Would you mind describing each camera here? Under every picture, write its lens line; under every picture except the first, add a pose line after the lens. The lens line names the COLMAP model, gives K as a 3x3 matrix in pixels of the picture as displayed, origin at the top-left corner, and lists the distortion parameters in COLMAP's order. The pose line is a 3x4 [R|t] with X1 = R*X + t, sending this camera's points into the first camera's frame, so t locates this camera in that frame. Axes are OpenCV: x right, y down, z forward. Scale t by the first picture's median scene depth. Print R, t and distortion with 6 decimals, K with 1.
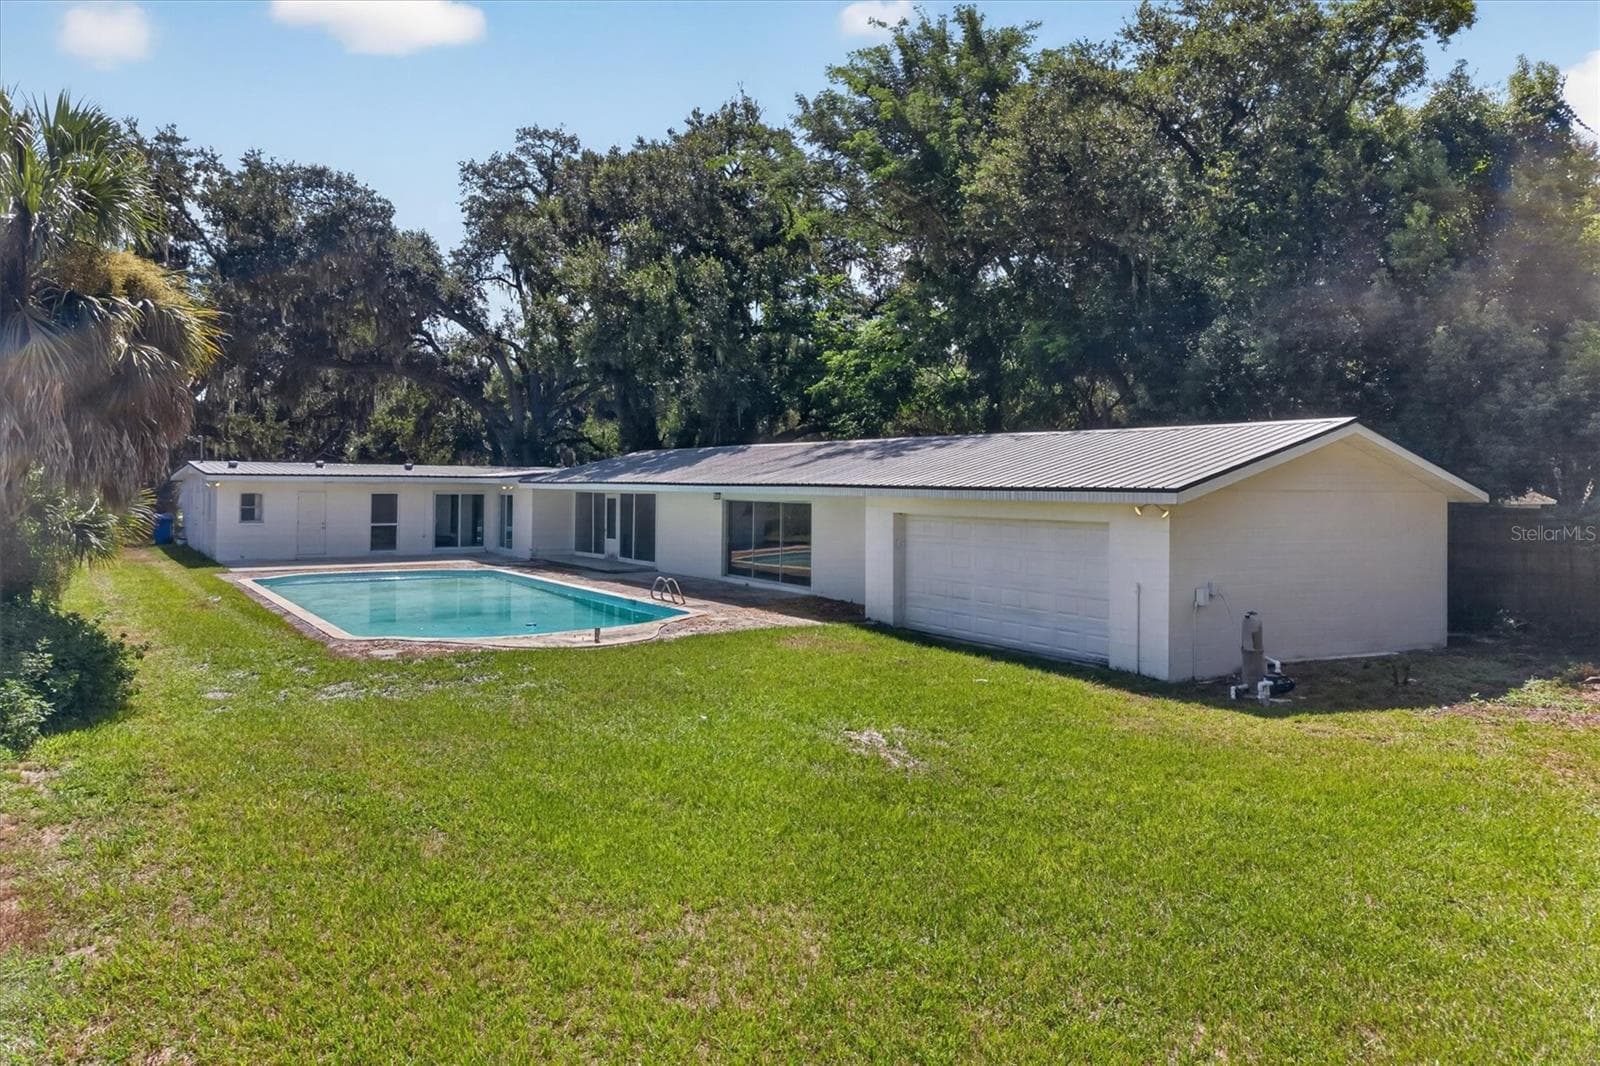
lens RADIAL K [[1078.6, 0, 815.2], [0, 1078.6, 476.6], [0, 0, 1]] dist [0.028787, -0.034989]
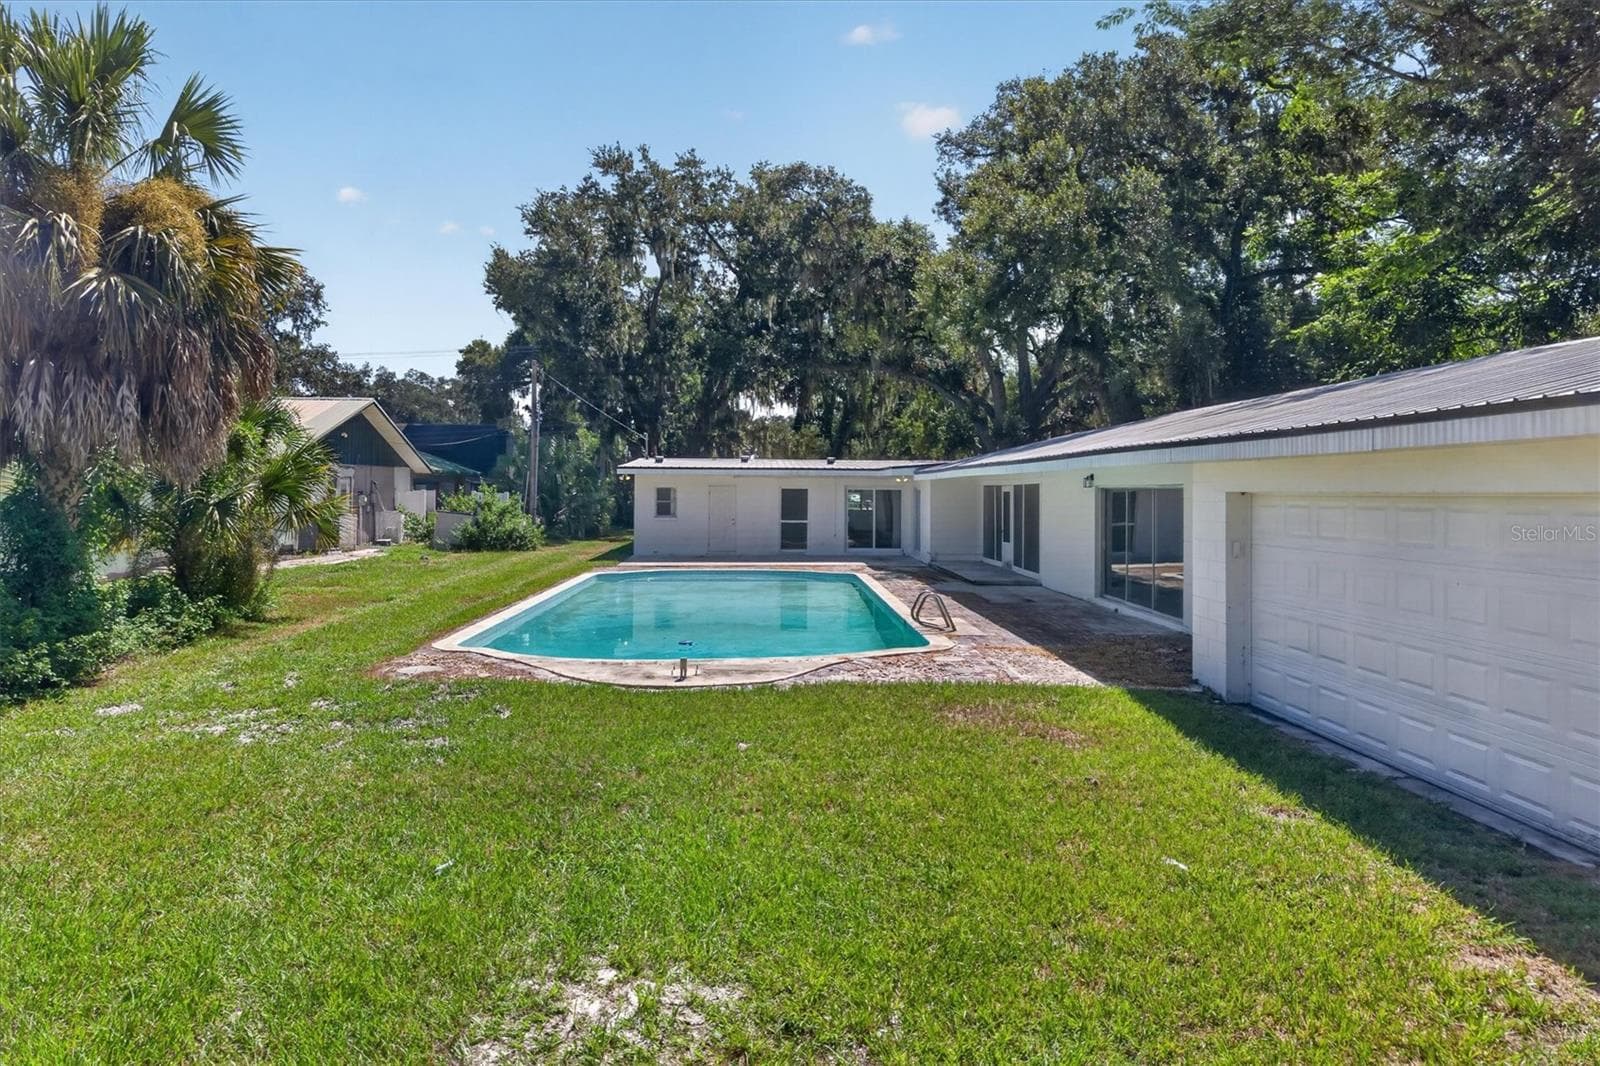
lens RADIAL K [[1078.6, 0, 786.3], [0, 1078.6, 505.4], [0, 0, 1]] dist [0.028787, -0.034989]
pose [[0.836857, 0.004732, -0.547401, 0.085715], [0.002608, 0.999917, 0.012631, 0.015247], [0.547415, -0.011998, 0.836775, 0.192991]]
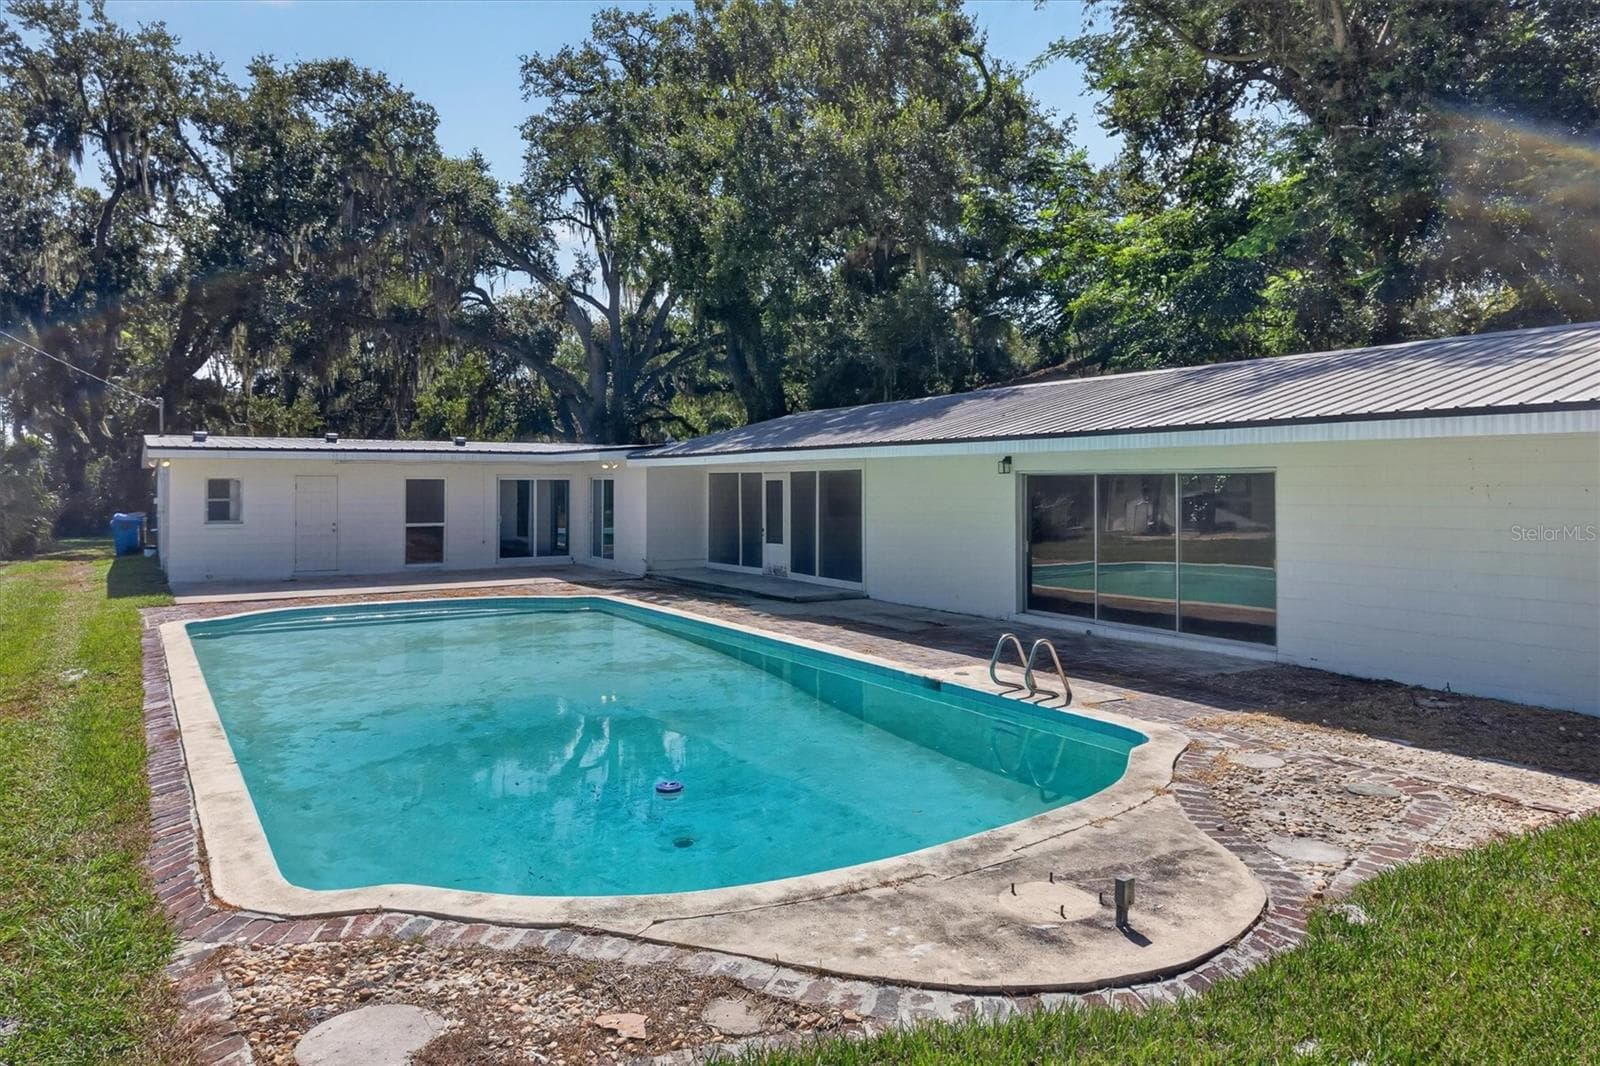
lens RADIAL K [[1078.6, 0, 811.5], [0, 1078.6, 482.3], [0, 0, 1]] dist [0.028787, -0.034989]
pose [[0.998863, -0.010036, -0.046607, -0.107741], [0.010243, 0.999939, 0.004193, 0.014562], [0.046562, -0.004666, 0.998904, 0.289204]]
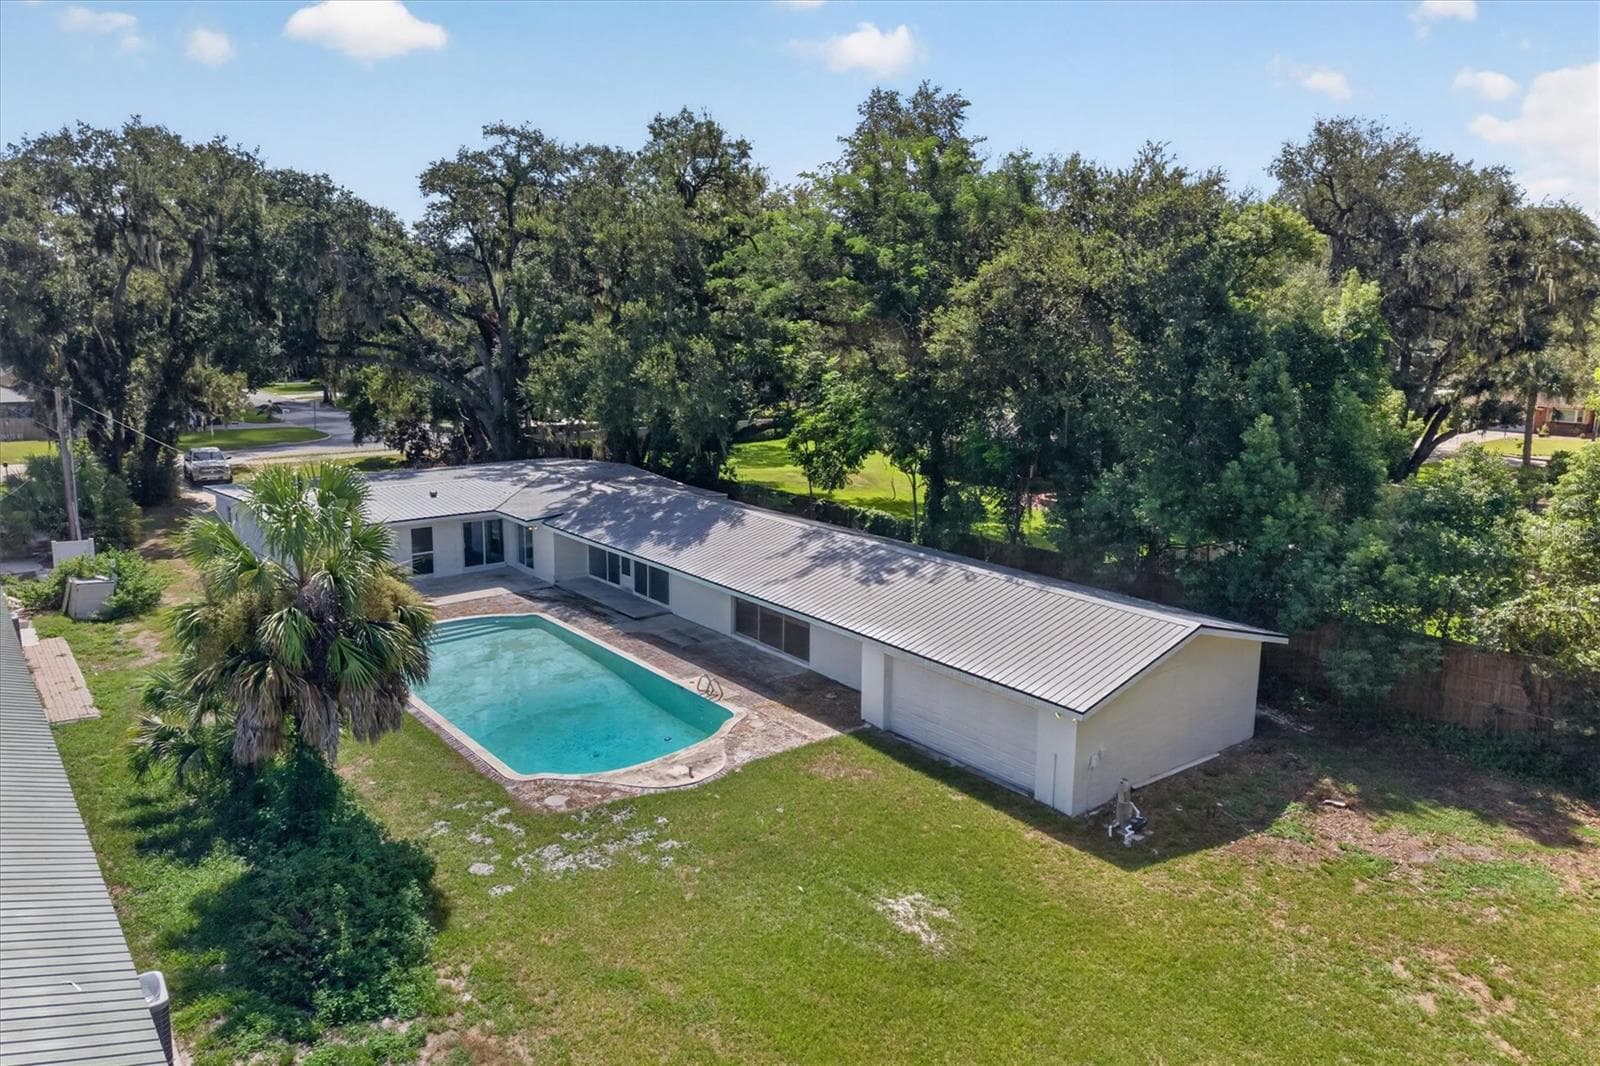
lens RADIAL K [[1078.6, 0, 818.0], [0, 1078.6, 506.3], [0, 0, 1]] dist [0.028787, -0.034989]
pose [[0.996014, -0.014698, 0.087975, -0.061685], [-0.002050, 0.982296, 0.187324, -0.192491], [-0.089171, -0.186758, 0.978351, -0.151679]]
